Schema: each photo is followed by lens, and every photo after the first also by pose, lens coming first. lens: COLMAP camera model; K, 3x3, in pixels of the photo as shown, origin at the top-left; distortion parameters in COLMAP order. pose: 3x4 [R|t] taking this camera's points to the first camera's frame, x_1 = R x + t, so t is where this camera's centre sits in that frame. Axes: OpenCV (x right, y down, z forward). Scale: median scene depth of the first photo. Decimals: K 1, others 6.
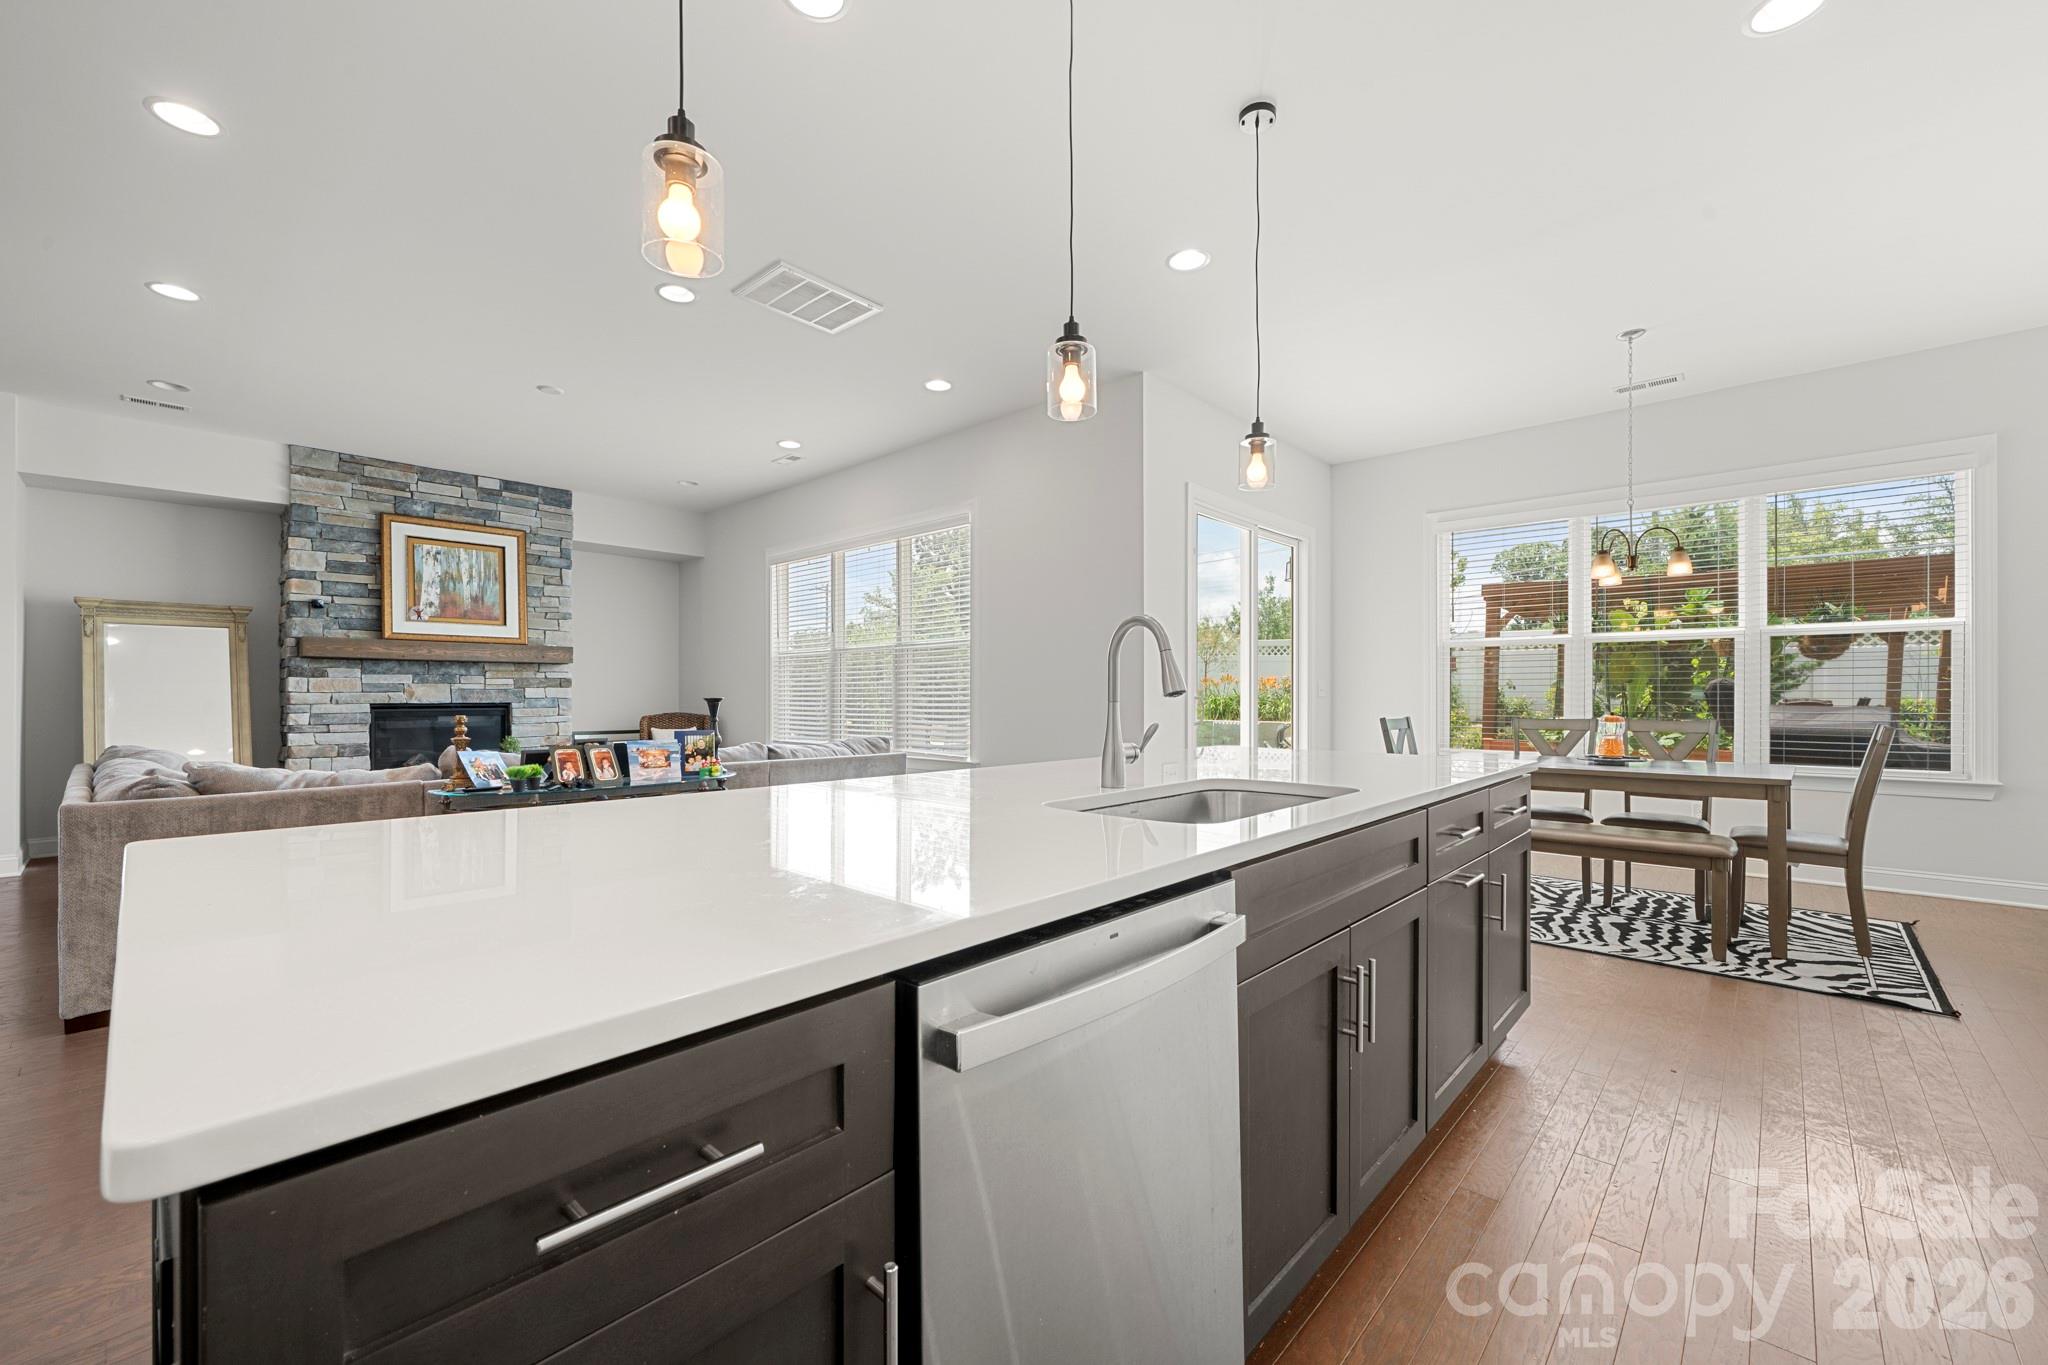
lens RADIAL K [[818.1, 0, 1022.4], [0, 818.1, 694.7], [0, 0, 1]] dist [-0.000582, -0.000409]
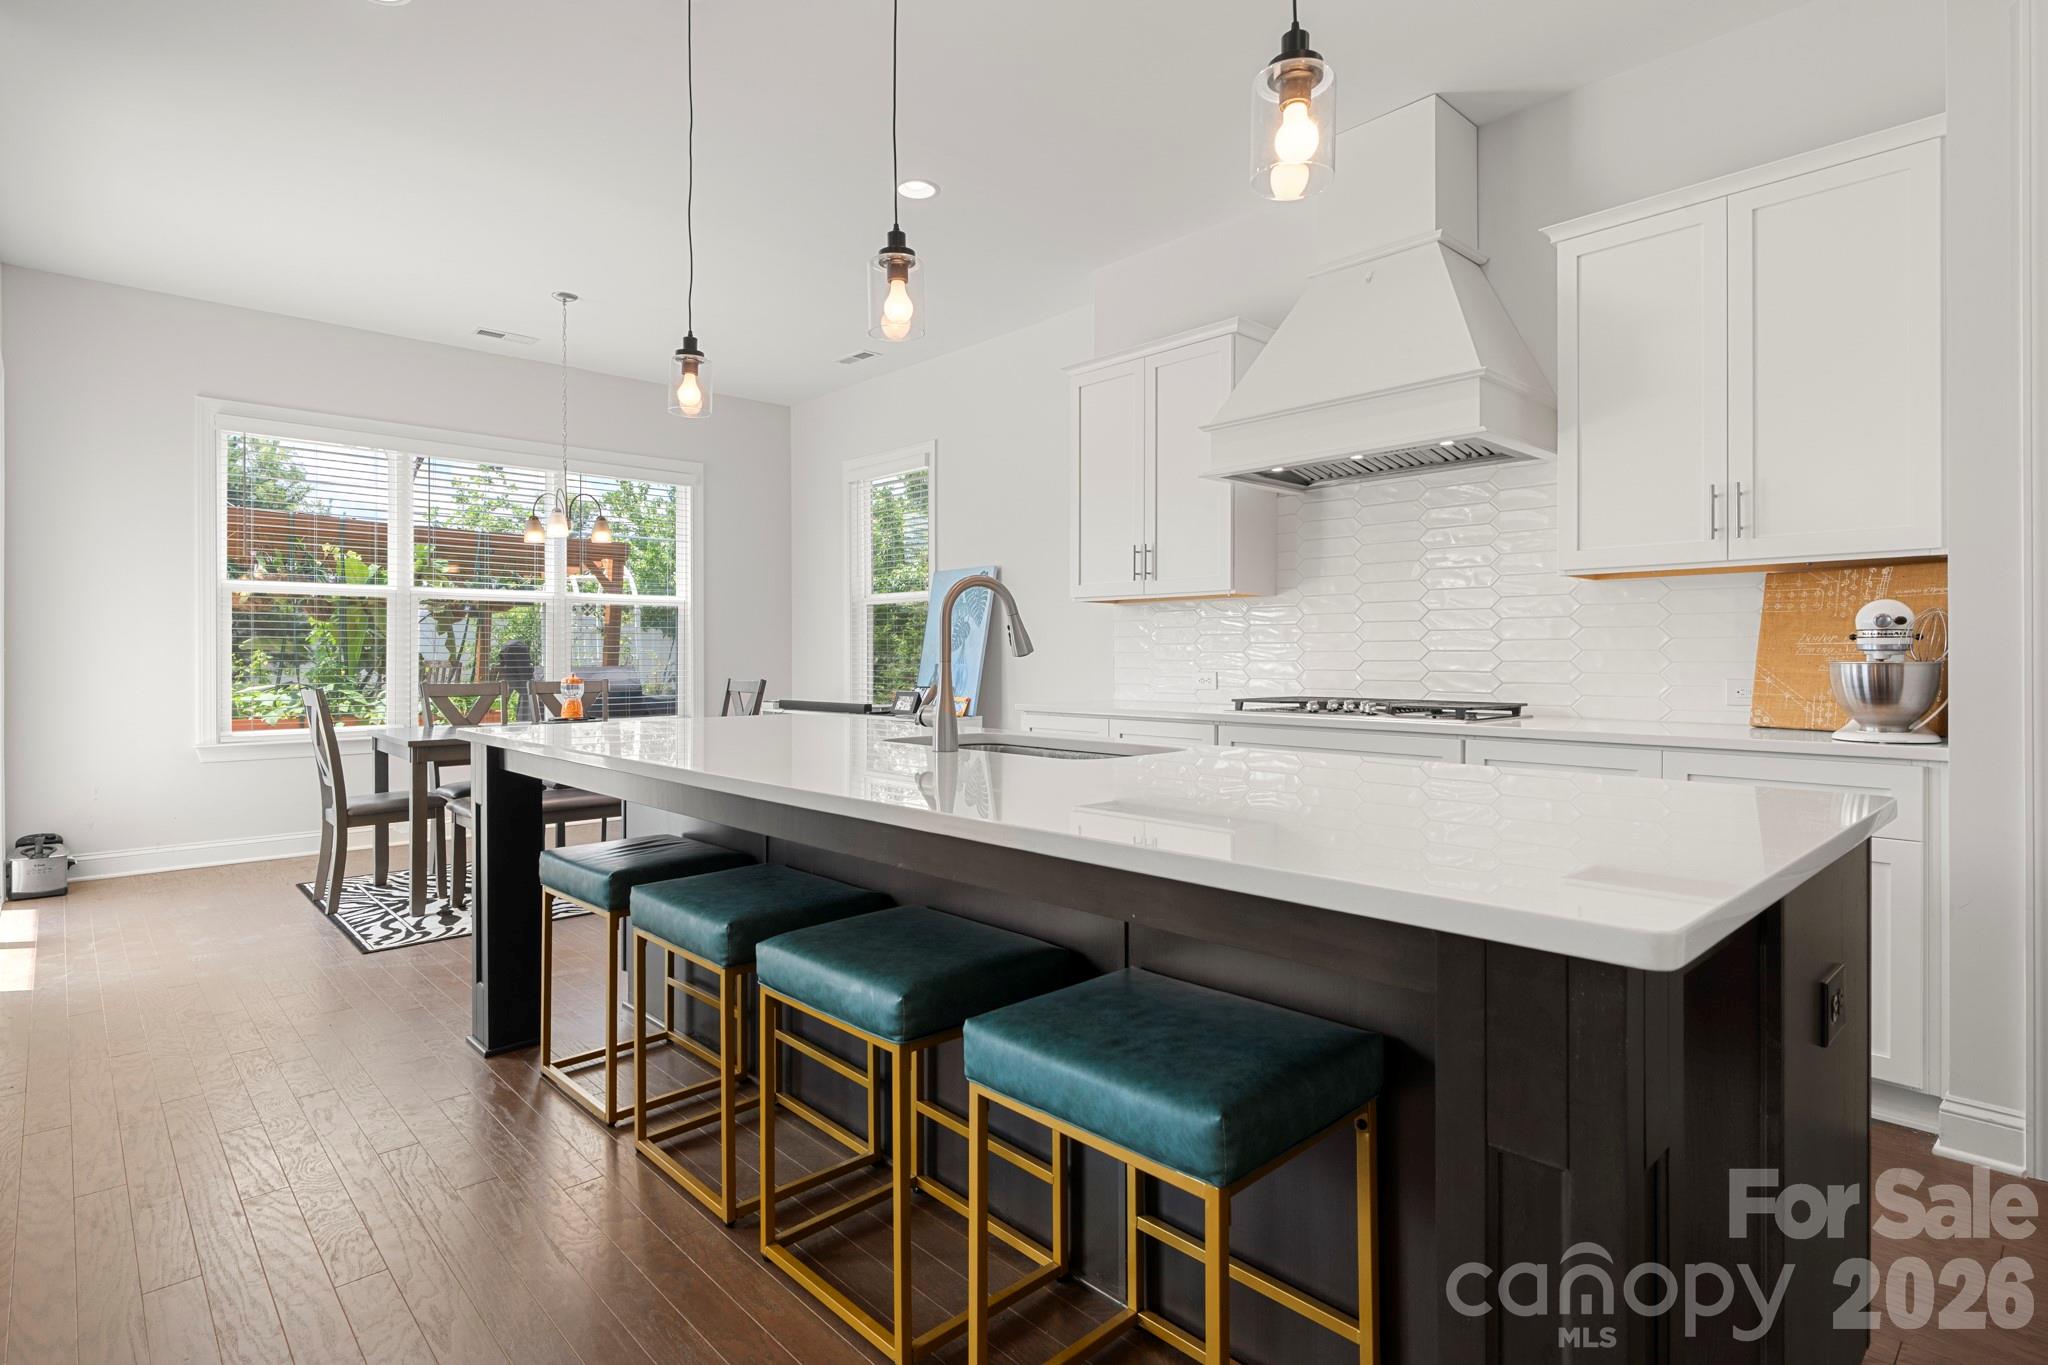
lens RADIAL K [[1039.0, 0, 1013.6], [0, 1039.0, 654.6], [0, 0, 1]] dist [0.000232, 0.000090]
pose [[0.075056, 0.001298, 0.997178, -0.312101], [0.002604, 0.999995, -0.001498, 0.000921], [-0.997176, 0.002709, 0.075053, 0.235396]]
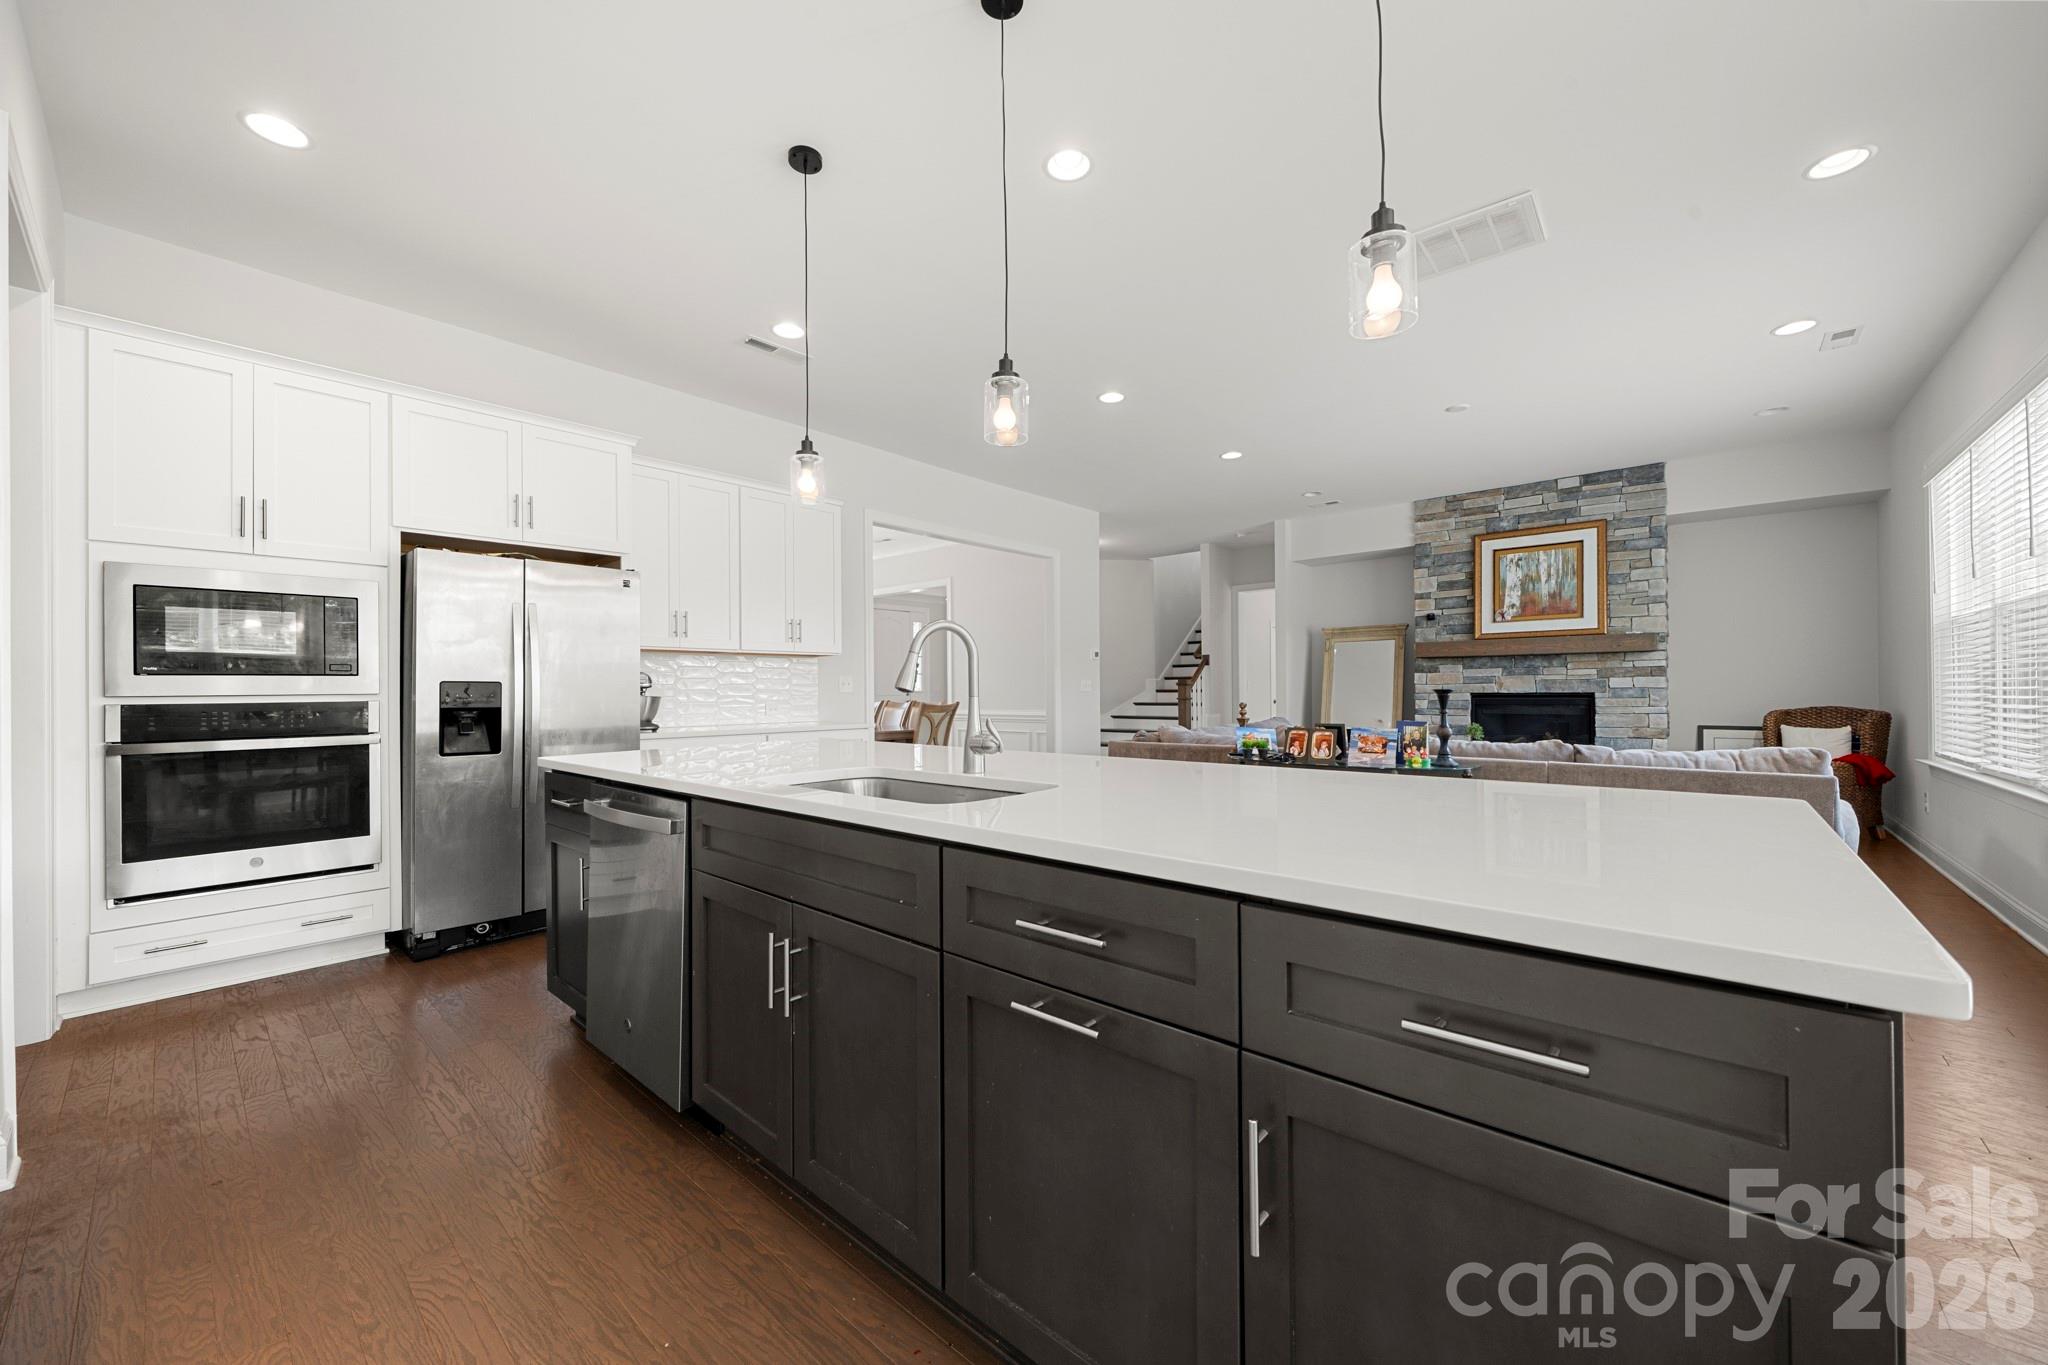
lens RADIAL K [[767.8, 0, 1025.0], [0, 767.8, 686.2], [0, 0, 1]] dist [-0.000438, -0.000050]
pose [[0.025906, -0.003783, -0.999657, 0.334772], [0.008106, 0.999961, -0.003574, -0.000386], [0.999632, -0.008010, 0.025936, 0.298733]]
